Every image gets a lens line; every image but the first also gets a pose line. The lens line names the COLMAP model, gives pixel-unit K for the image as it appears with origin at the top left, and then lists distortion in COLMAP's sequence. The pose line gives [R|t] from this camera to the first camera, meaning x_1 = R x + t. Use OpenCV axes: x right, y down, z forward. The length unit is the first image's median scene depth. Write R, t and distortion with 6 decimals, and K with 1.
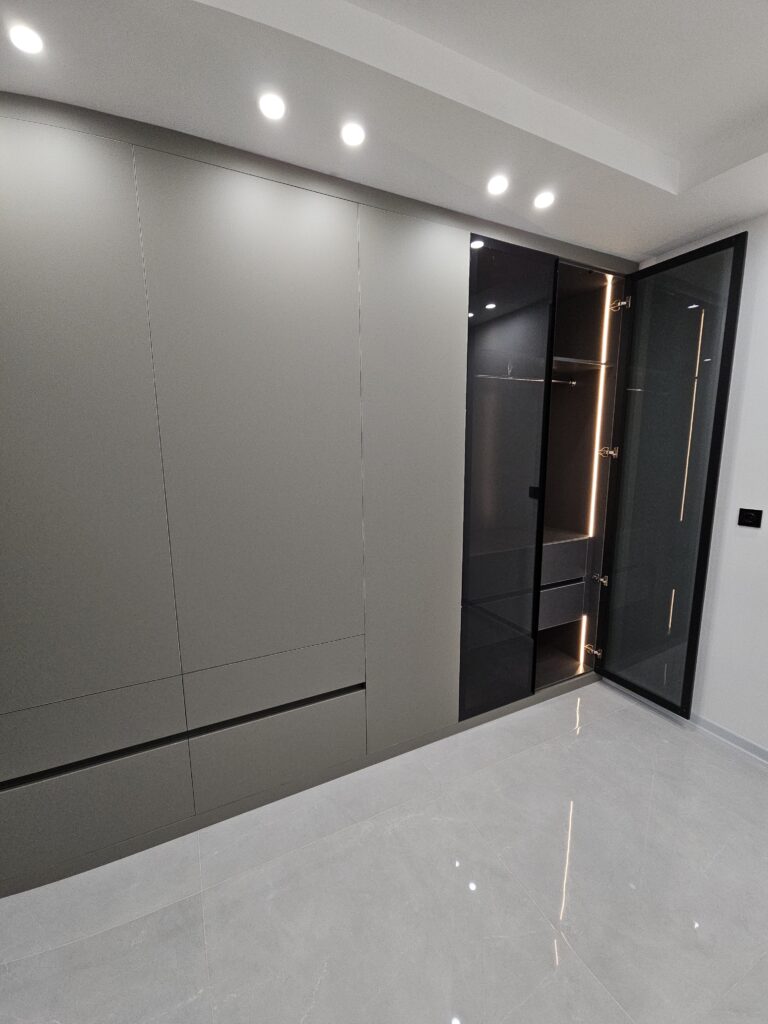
lens RADIAL K [[413.6, 0, 384.0], [0, 413.6, 512.0], [0, 0, 1]] dist [0.001810, -0.003547]
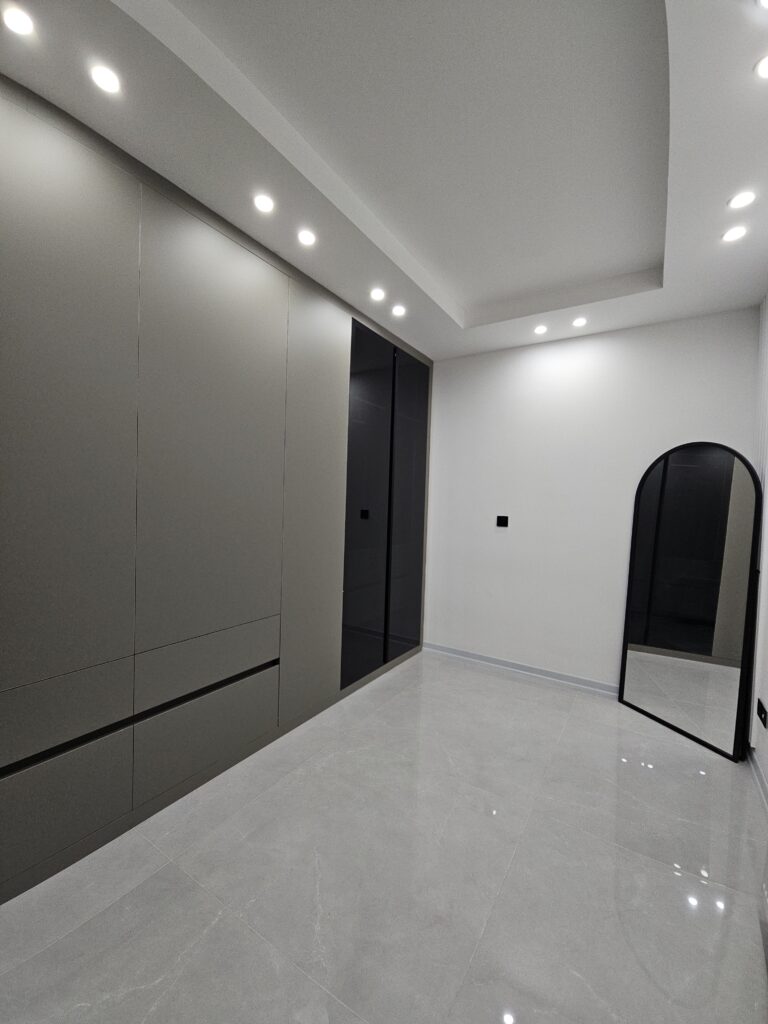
lens RADIAL K [[413.6, 0, 384.0], [0, 413.6, 512.0], [0, 0, 1]] dist [0.001810, -0.003547]
pose [[0.850360, 0.027859, 0.525463, -0.425259], [0.041837, 0.991857, -0.120291, 0.167683], [-0.524535, 0.124275, 0.842270, -0.173102]]
